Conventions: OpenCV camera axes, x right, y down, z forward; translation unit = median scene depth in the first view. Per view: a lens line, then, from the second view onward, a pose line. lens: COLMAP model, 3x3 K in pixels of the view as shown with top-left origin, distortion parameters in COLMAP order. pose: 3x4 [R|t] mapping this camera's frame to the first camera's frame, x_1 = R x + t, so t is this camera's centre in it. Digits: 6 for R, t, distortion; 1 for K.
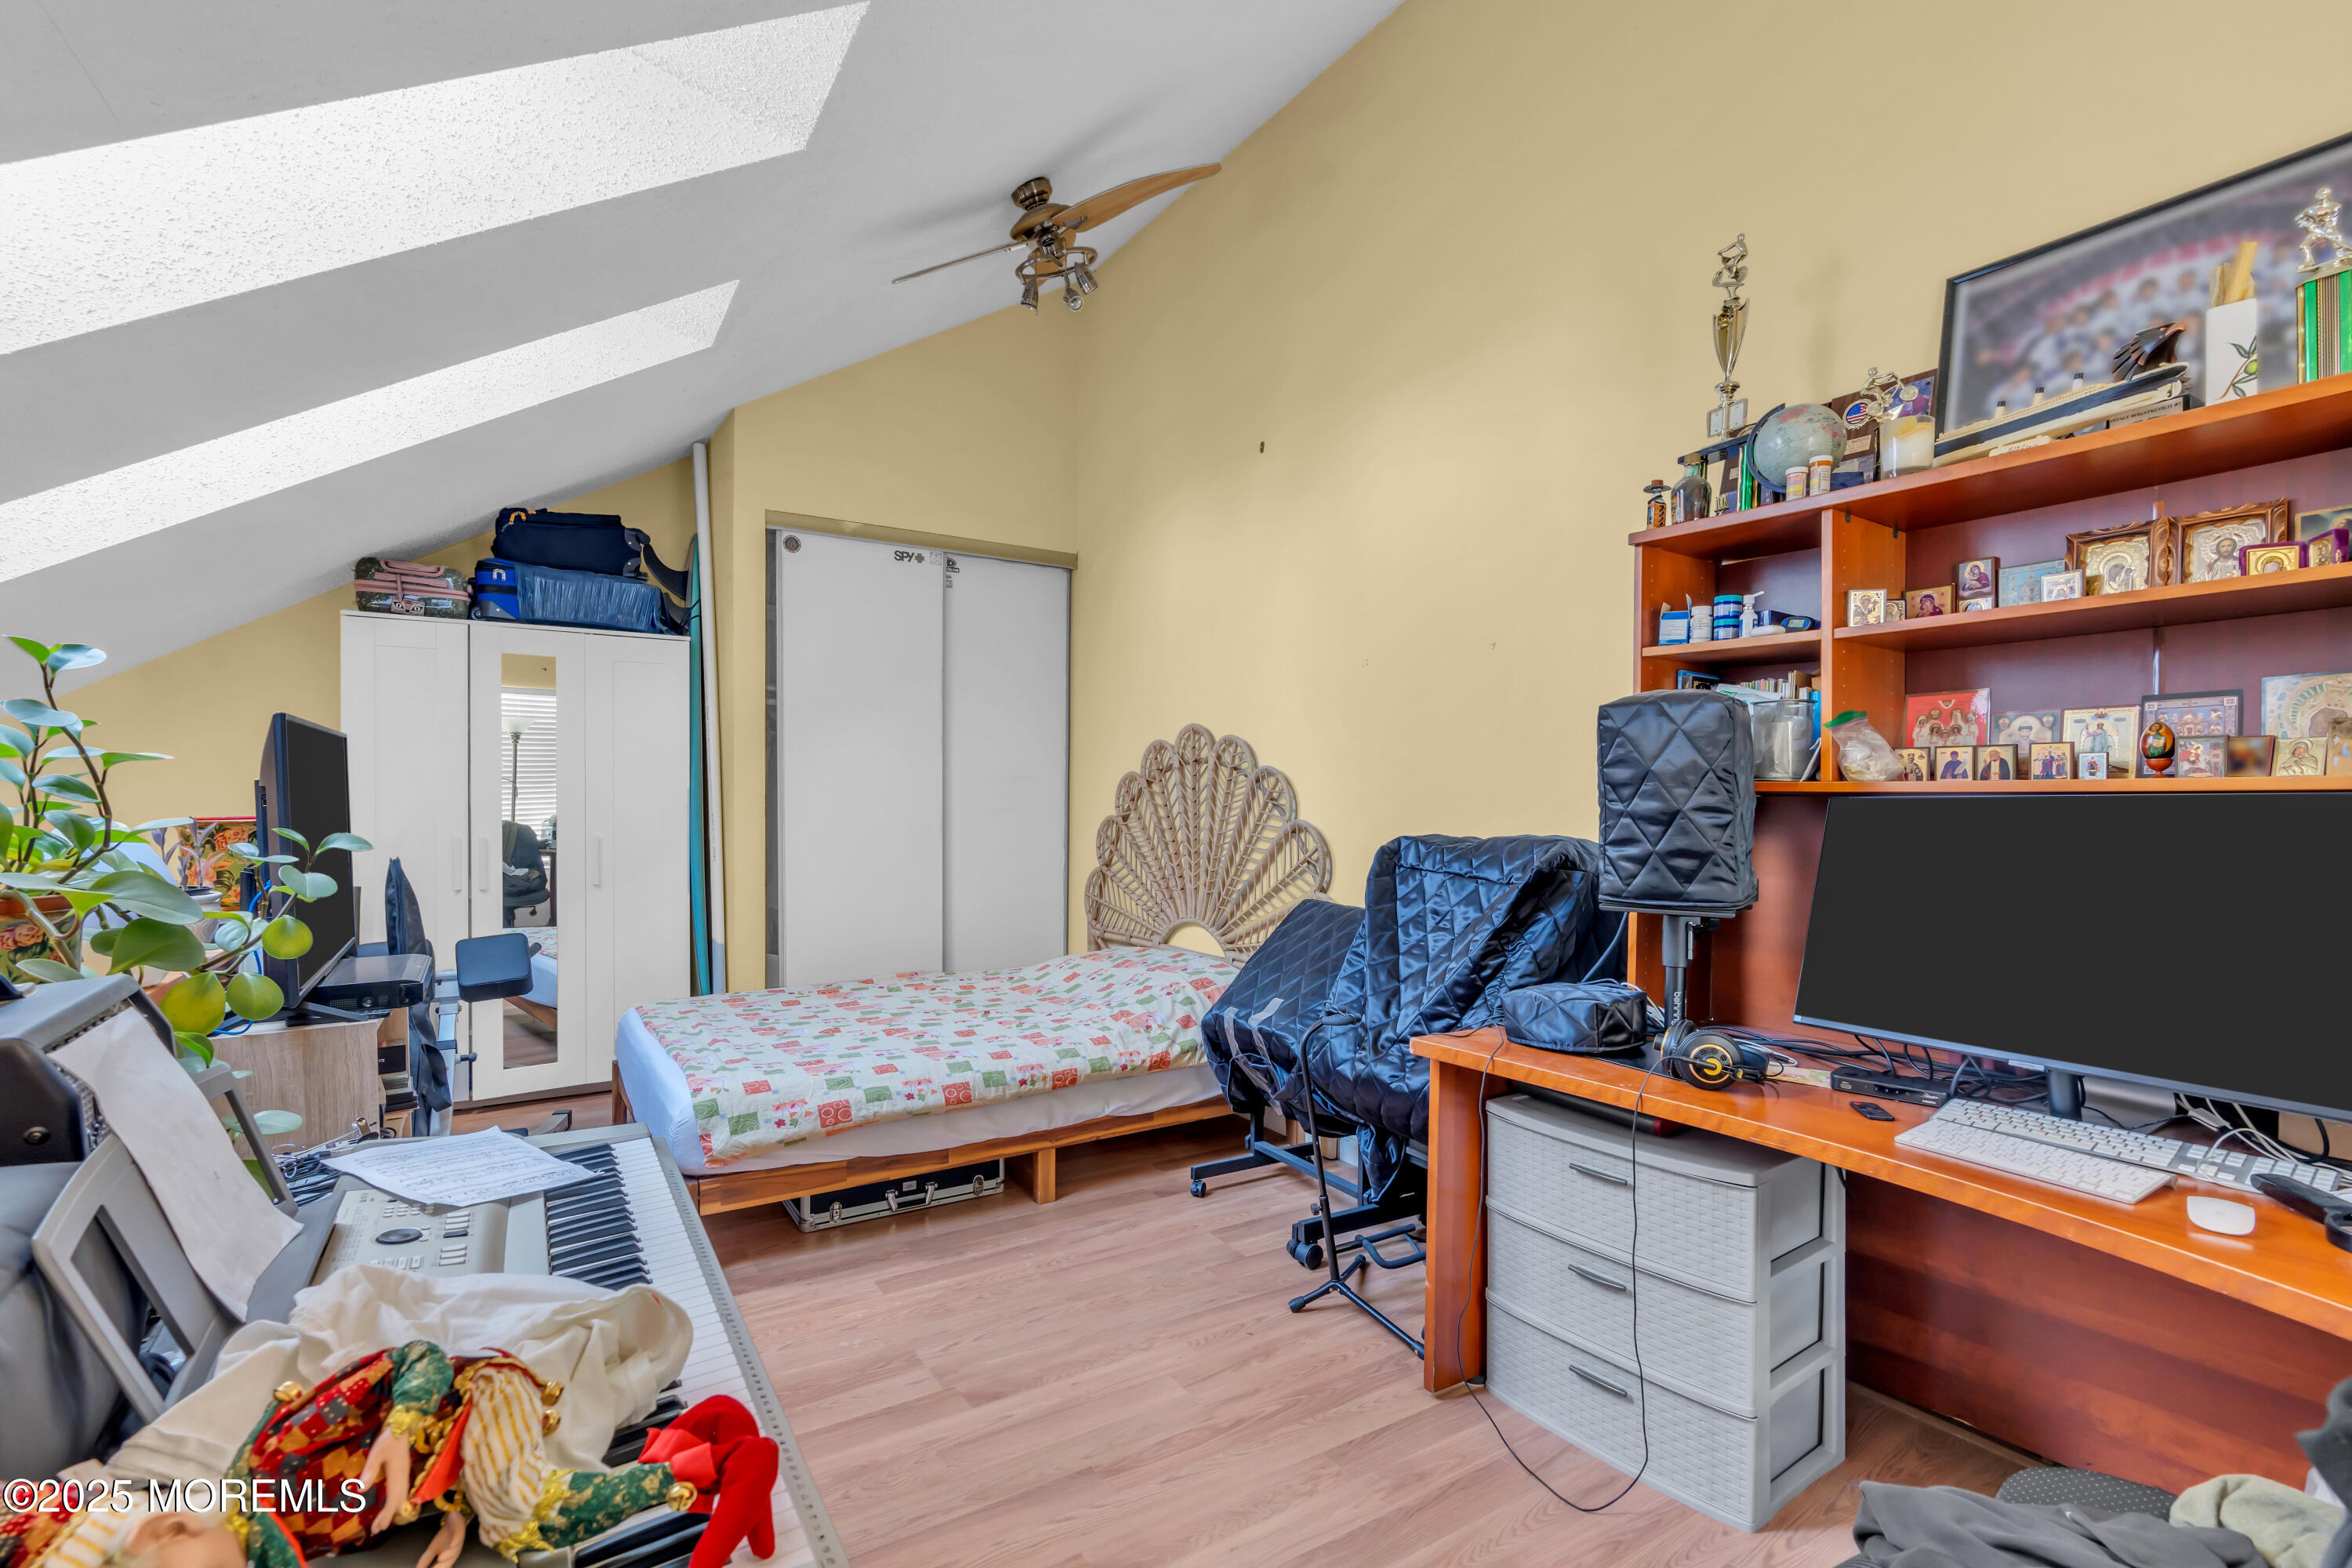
lens RADIAL K [[1061.3, 0, 1171.1], [0, 1061.3, 801.7], [0, 0, 1]] dist [-0.007842, 0.001256]
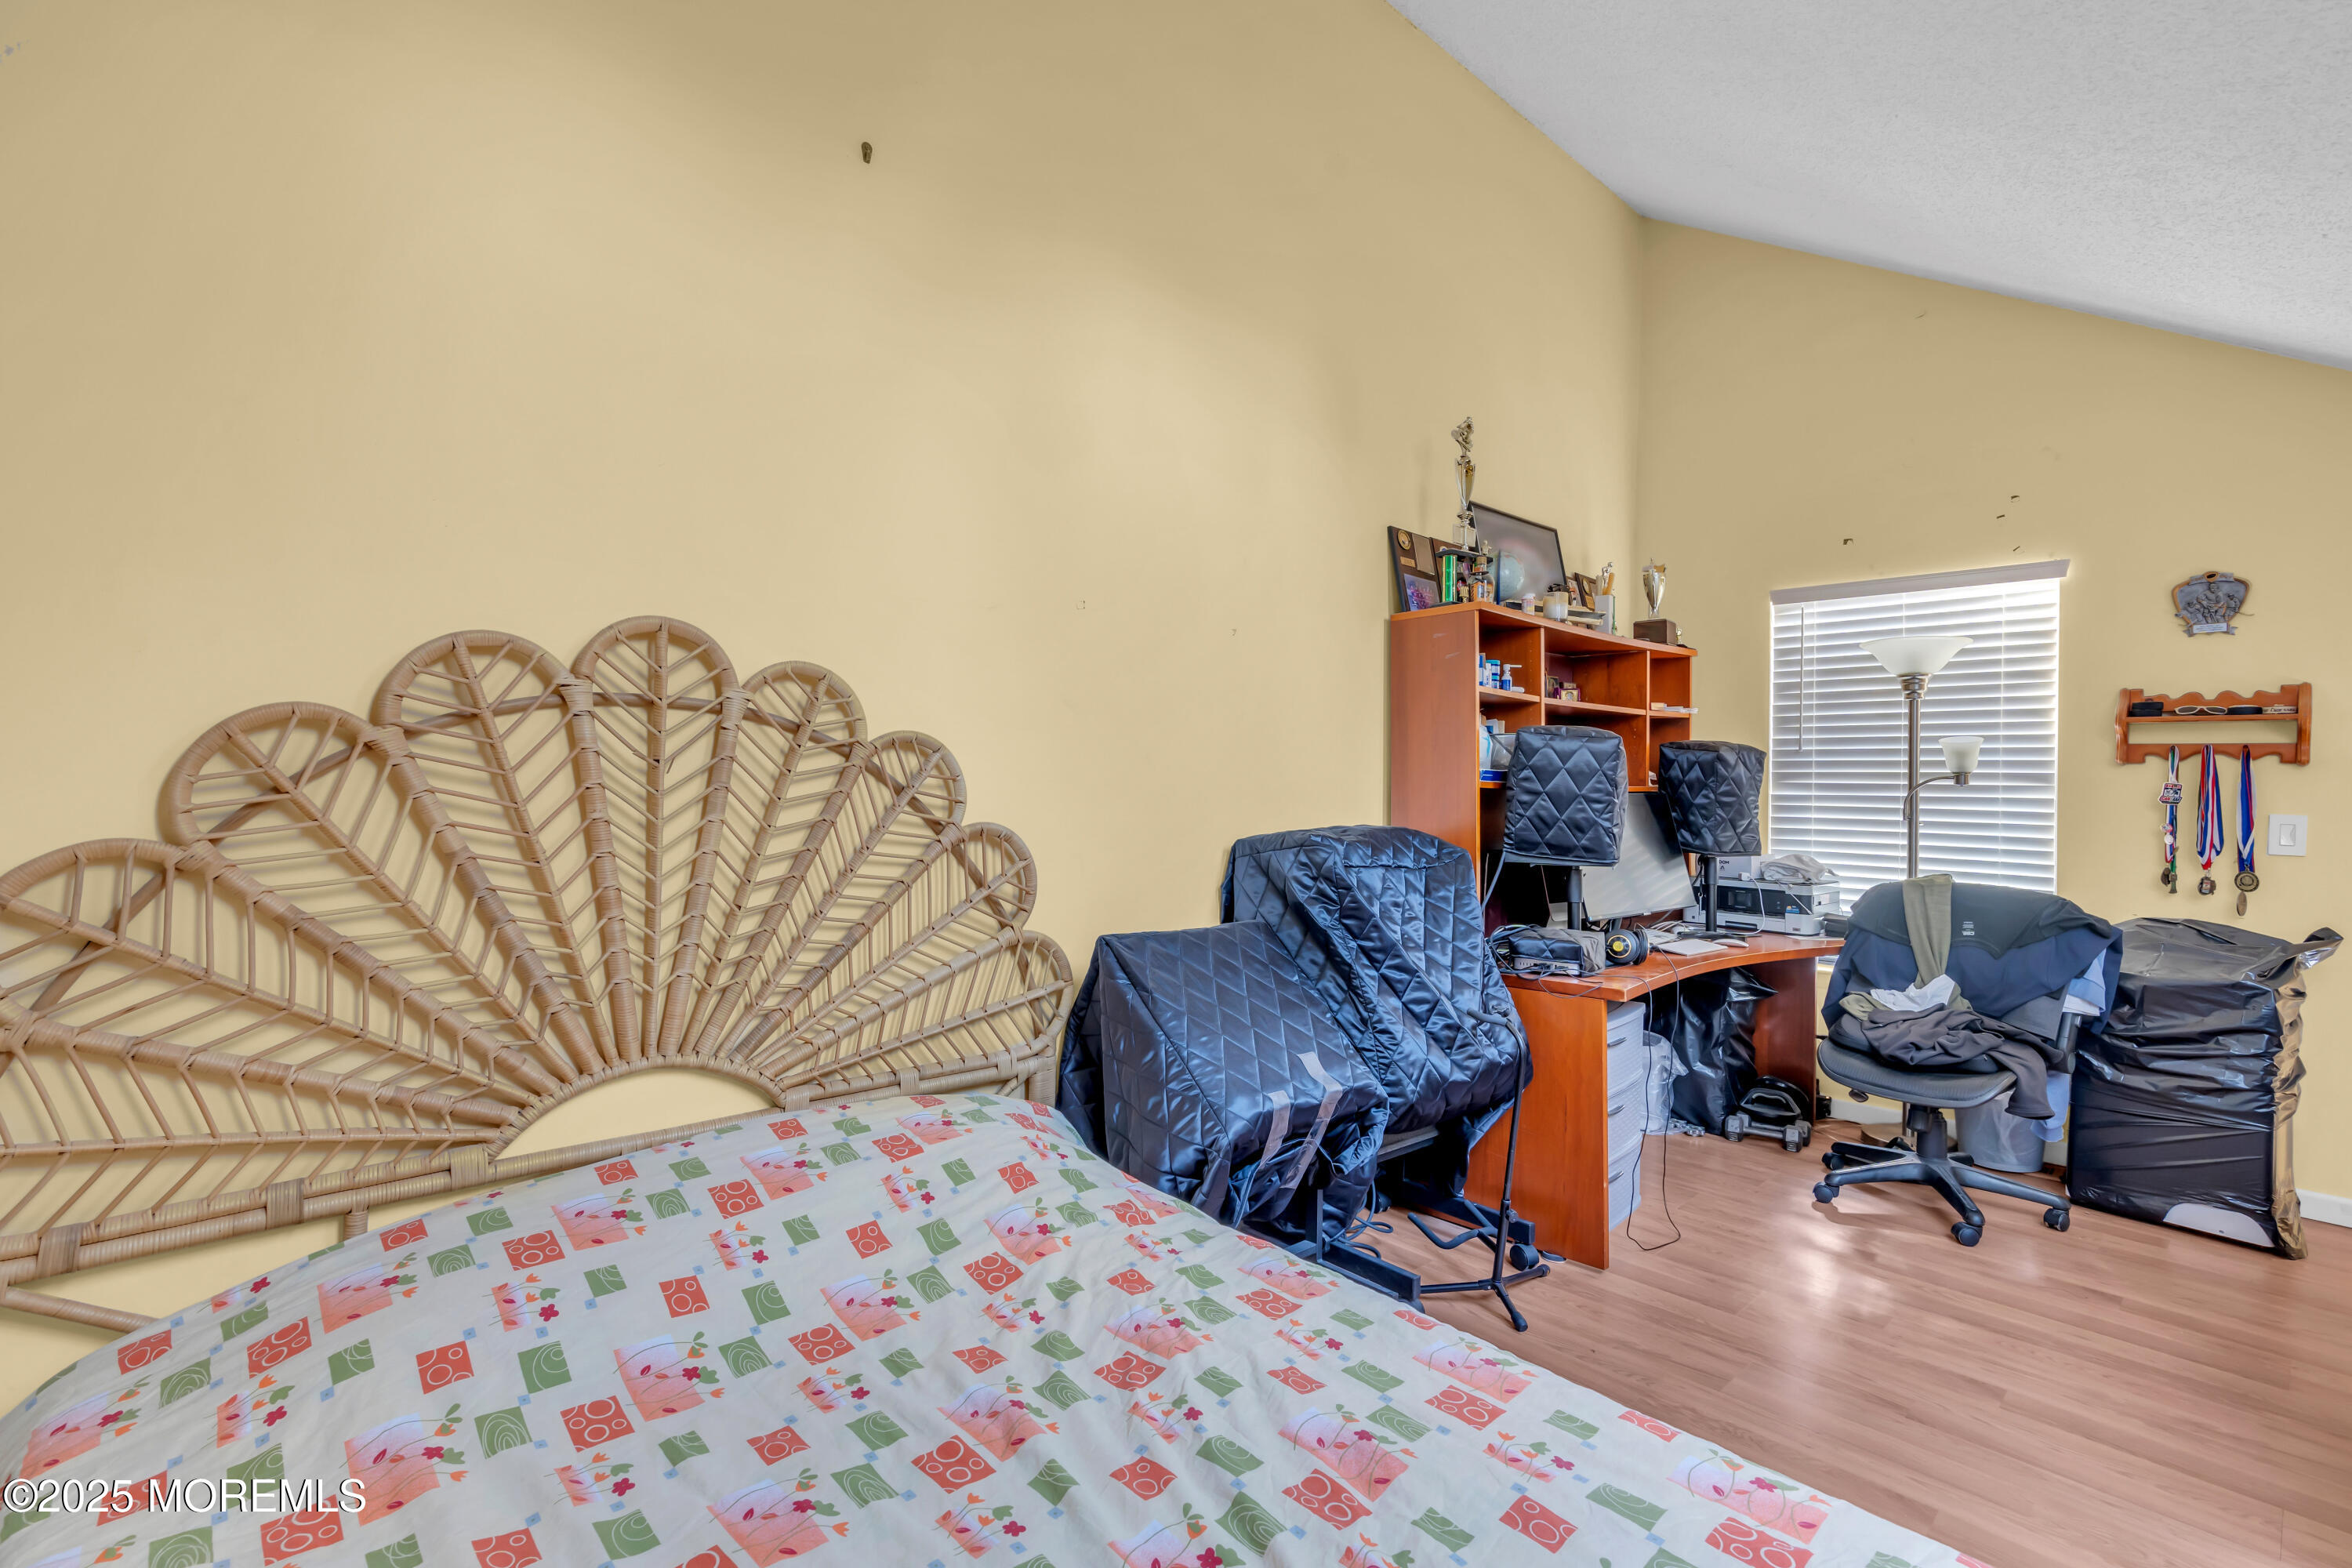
lens RADIAL K [[1061.3, 0, 1171.0], [0, 1061.3, 777.8], [0, 0, 1]] dist [-0.007842, 0.001256]
pose [[-0.177554, 0.011733, 0.984041, -0.490024], [-0.005965, 0.999898, -0.012999, -0.001275], [-0.984093, -0.008178, -0.177465, 0.952885]]
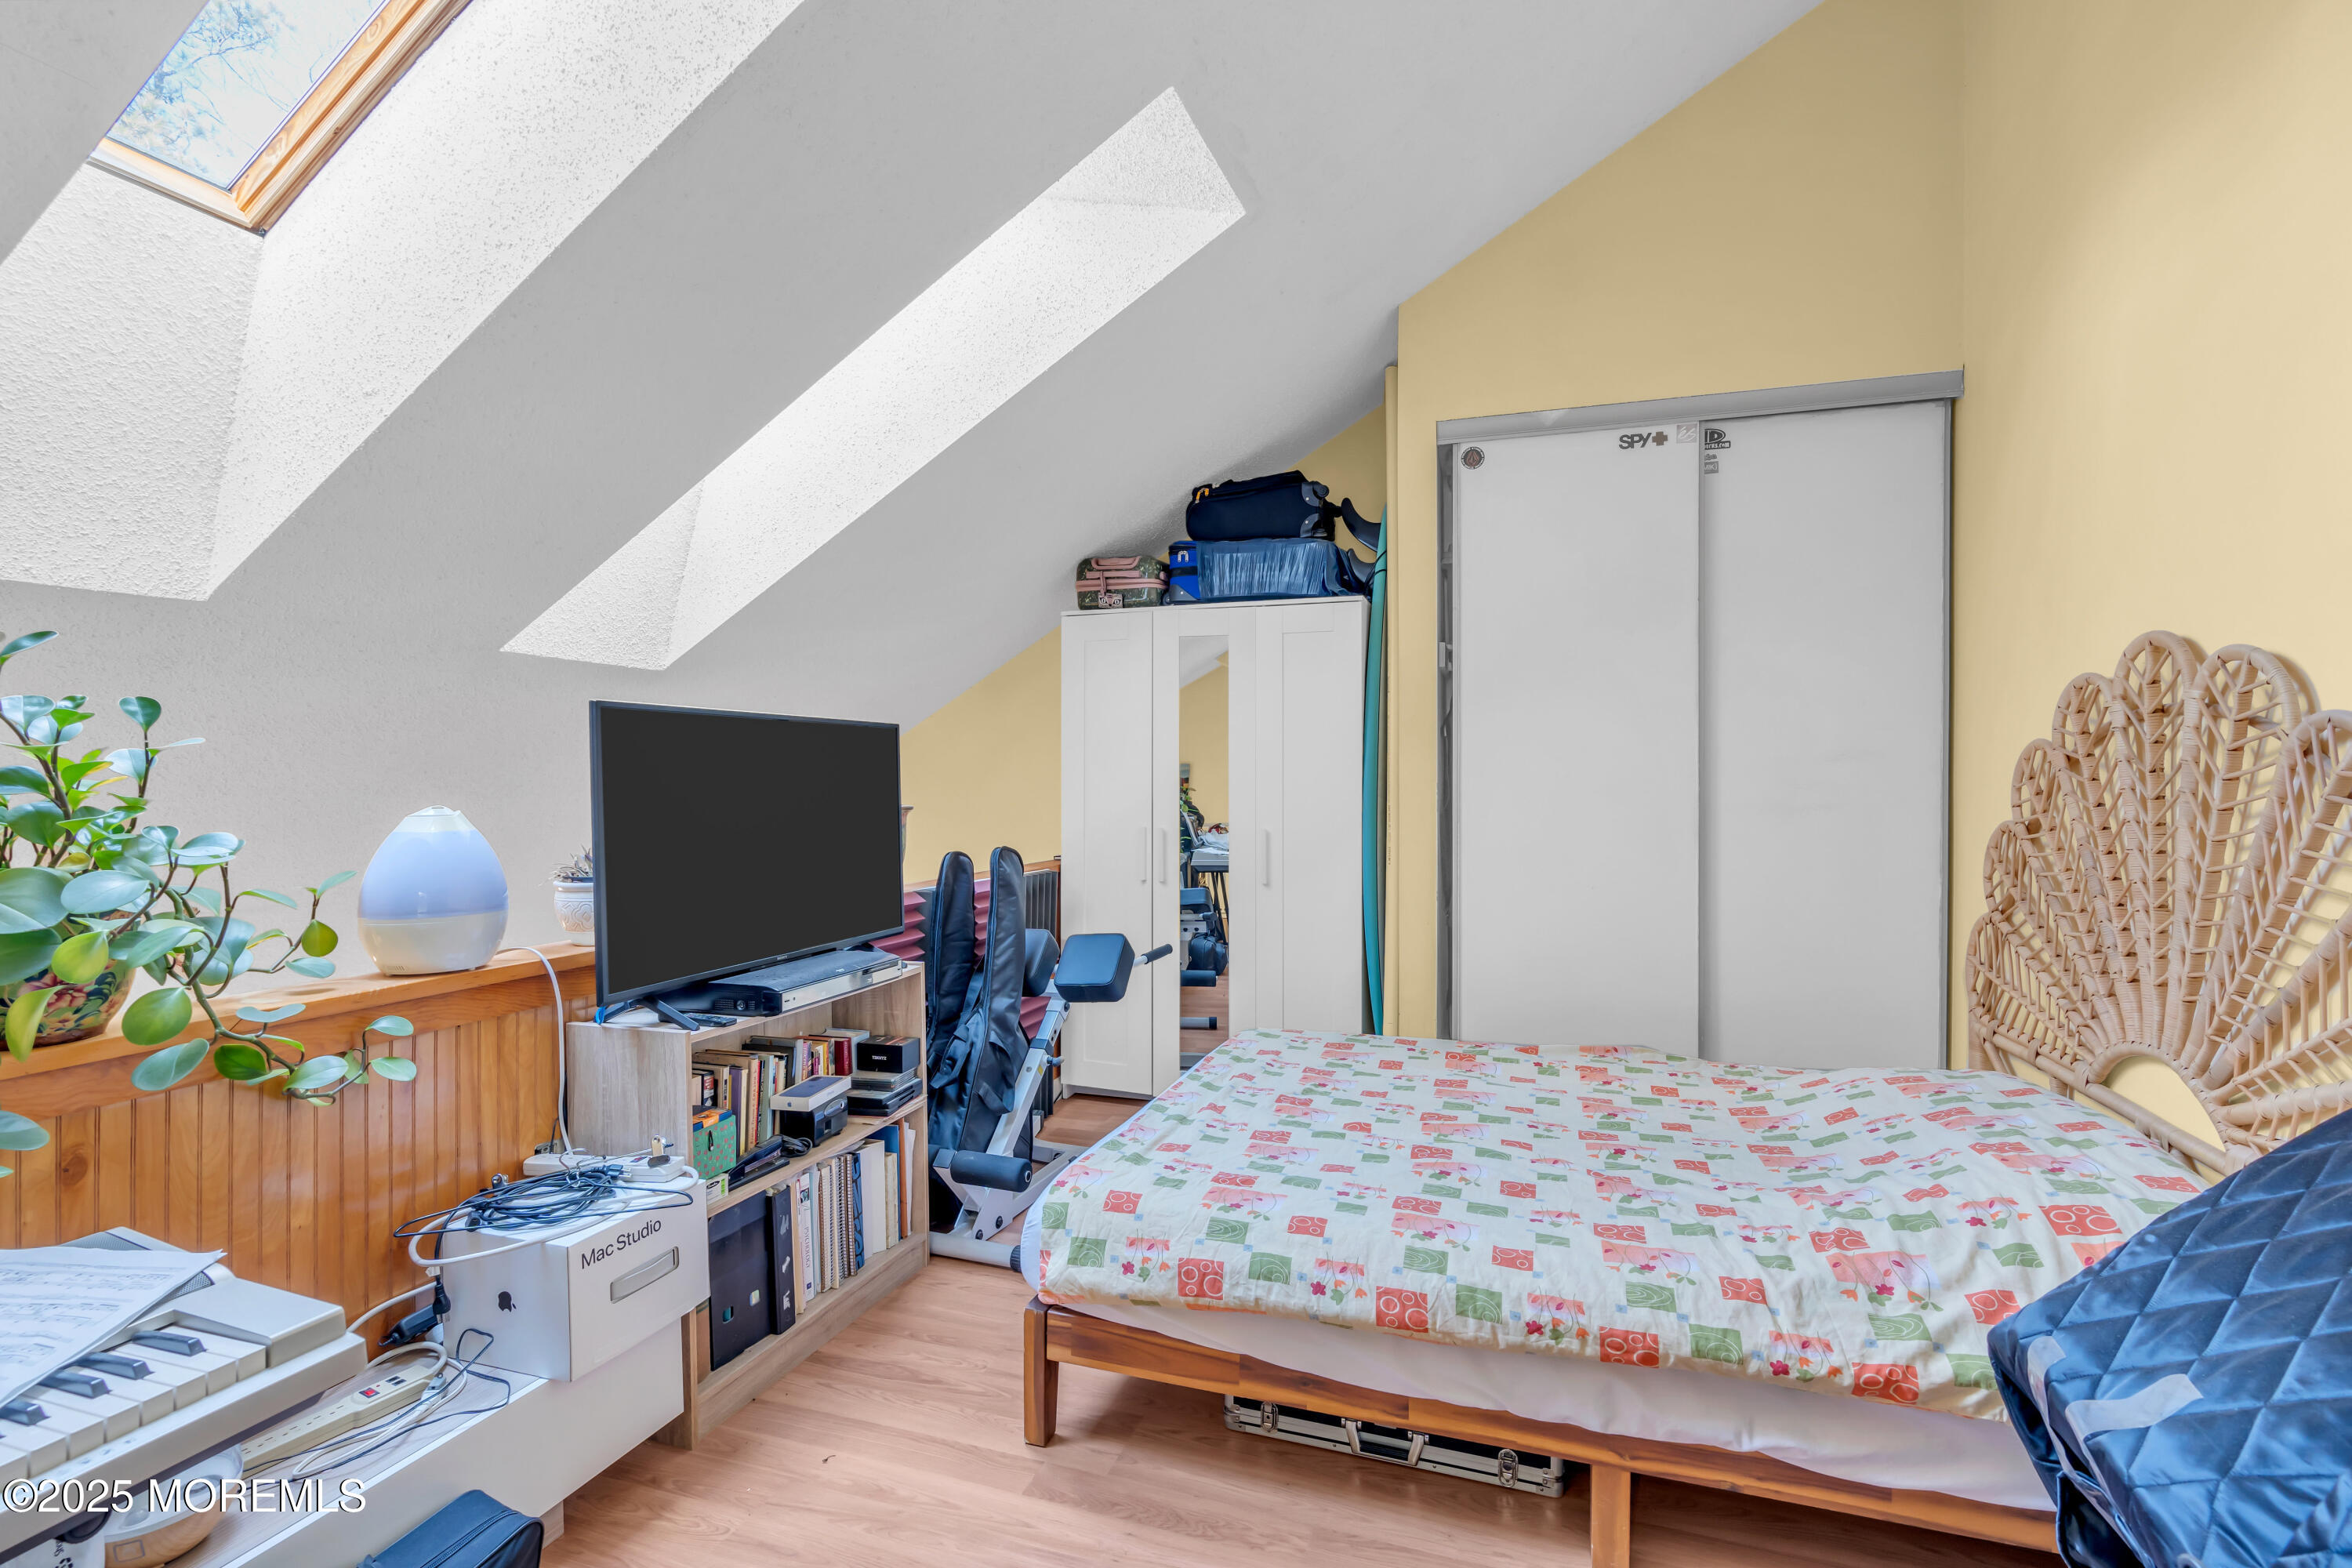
lens RADIAL K [[1061.3, 0, 1177.9], [0, 1061.3, 782.0], [0, 0, 1]] dist [-0.007842, 0.001256]
pose [[0.628873, -0.001203, -0.777507, 0.123141], [-0.005361, 0.999968, -0.005883, -0.002582], [0.777490, 0.007868, 0.628846, 0.410591]]
